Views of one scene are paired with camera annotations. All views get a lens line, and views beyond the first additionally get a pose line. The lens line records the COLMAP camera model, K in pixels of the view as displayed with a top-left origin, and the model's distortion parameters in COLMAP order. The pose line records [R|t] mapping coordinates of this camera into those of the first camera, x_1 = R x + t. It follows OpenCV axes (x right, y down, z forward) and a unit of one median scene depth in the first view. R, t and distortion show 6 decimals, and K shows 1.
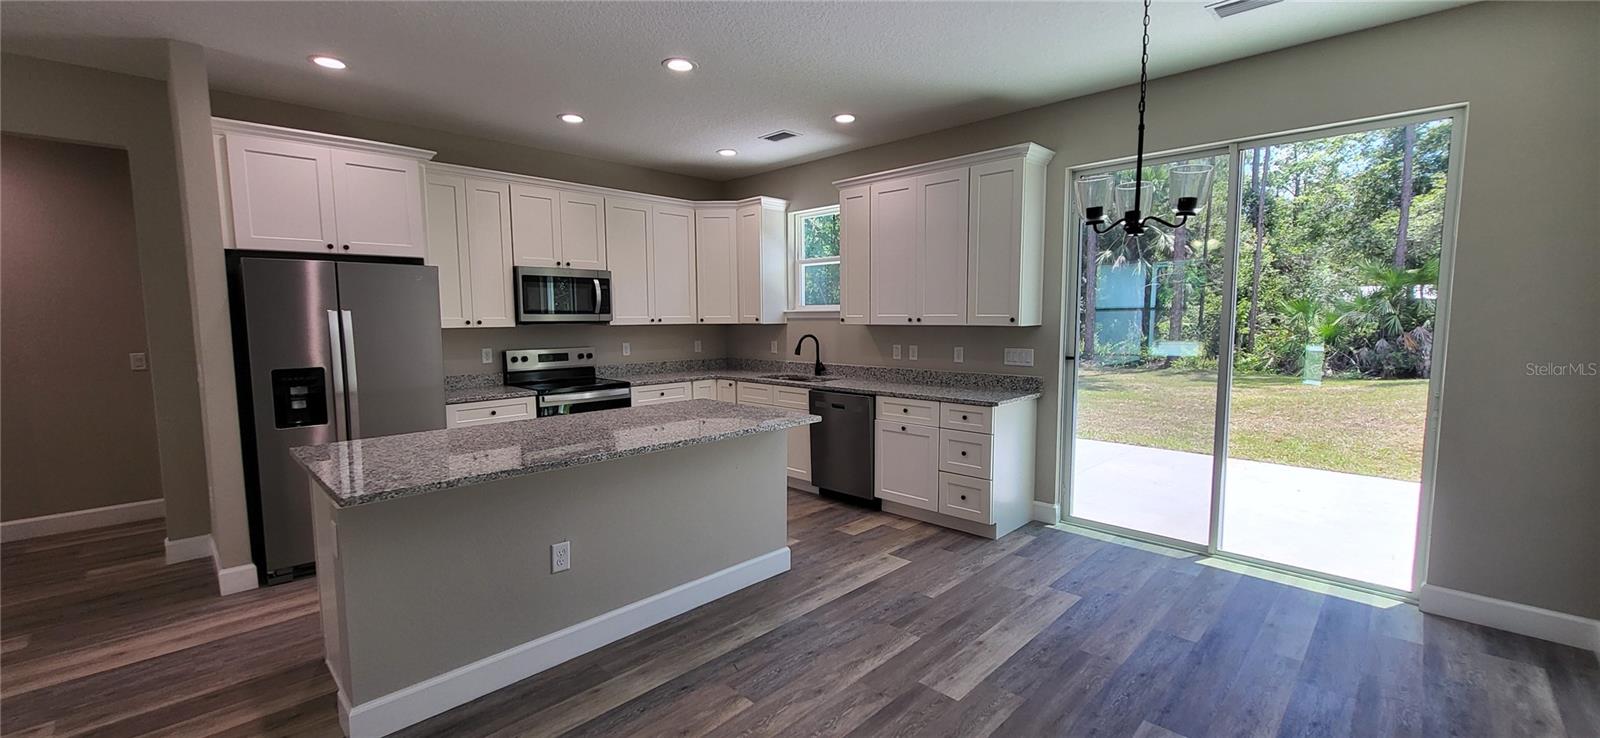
lens RADIAL K [[632.5, 0, 802.6], [0, 632.5, 375.1], [0, 0, 1]] dist [0.003981, -0.000121]
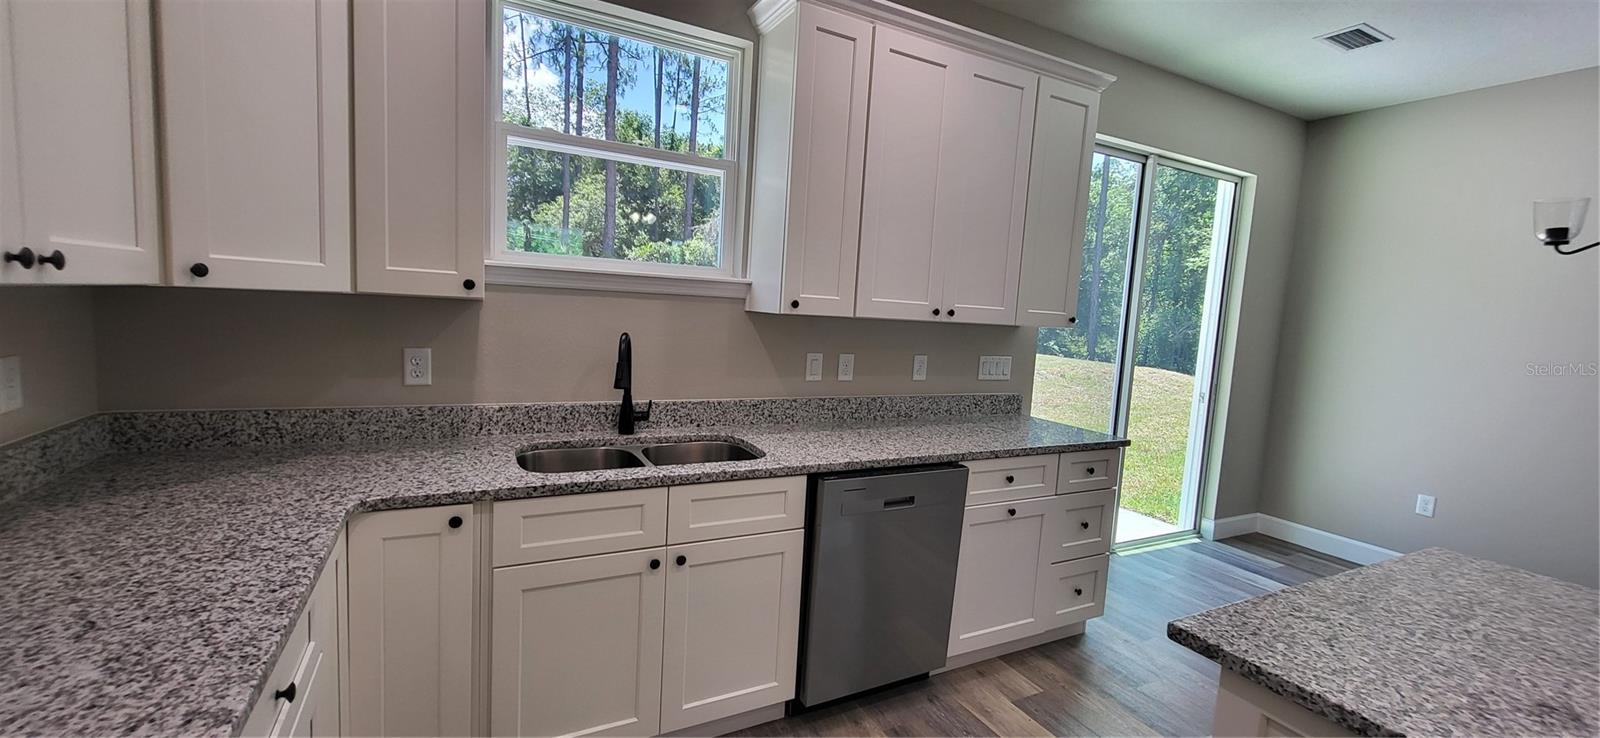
lens RADIAL K [[639.5, 0, 803.7], [0, 639.5, 366.0], [0, 0, 1]] dist [-0.001334, -0.000153]
pose [[0.310641, -0.066348, 0.948209, -0.384281], [0.032710, 0.997716, 0.059096, -0.075095], [-0.949964, 0.012658, 0.312102, 0.912663]]
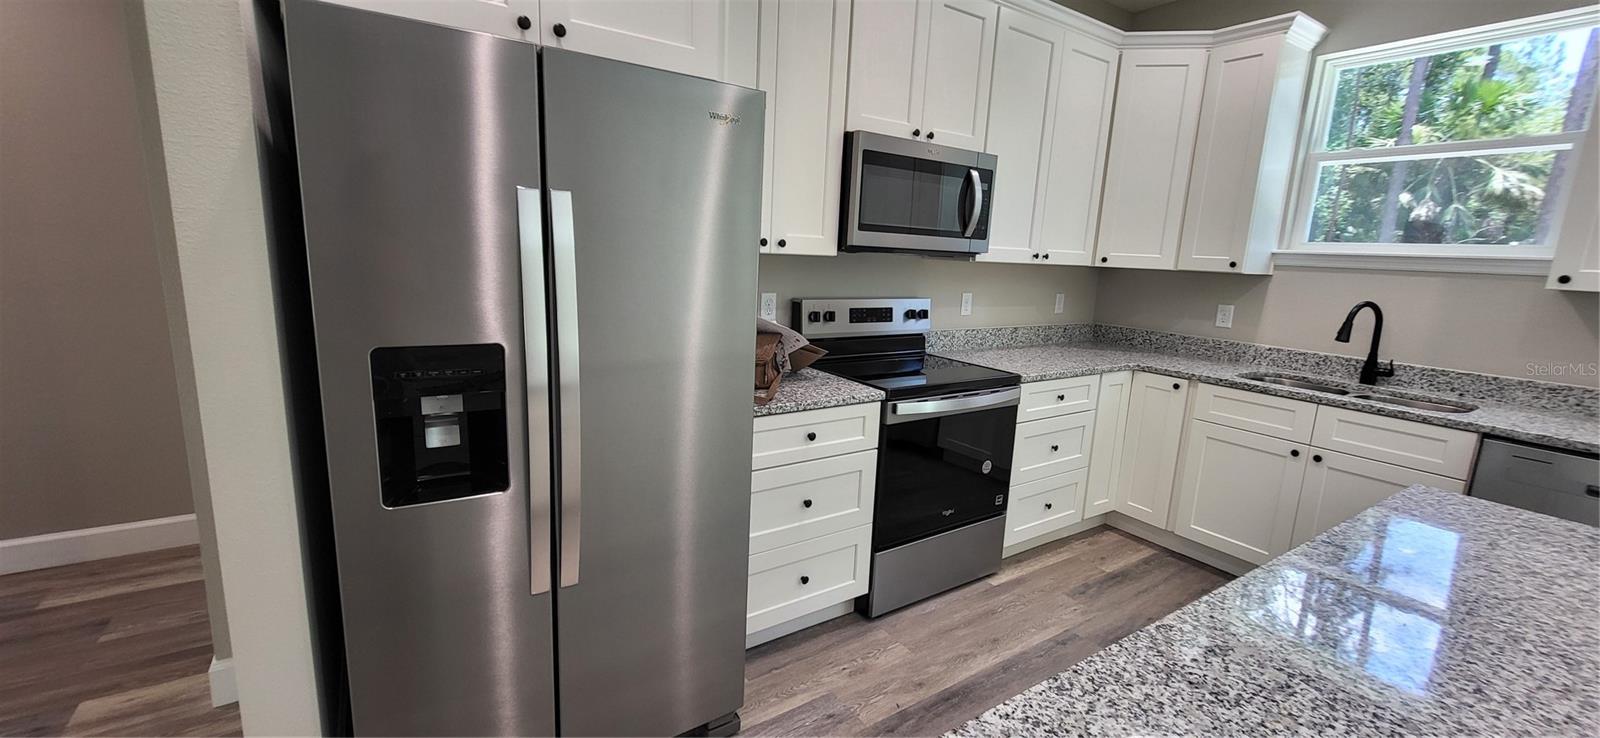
lens RADIAL K [[636.1, 0, 796.1], [0, 636.1, 363.2], [0, 0, 1]] dist [0.001757, -0.000093]
pose [[0.975954, 0.087568, -0.199613, -0.378643], [-0.071481, 0.993690, 0.086431, -0.032725], [0.205922, -0.070084, 0.976055, 0.495234]]
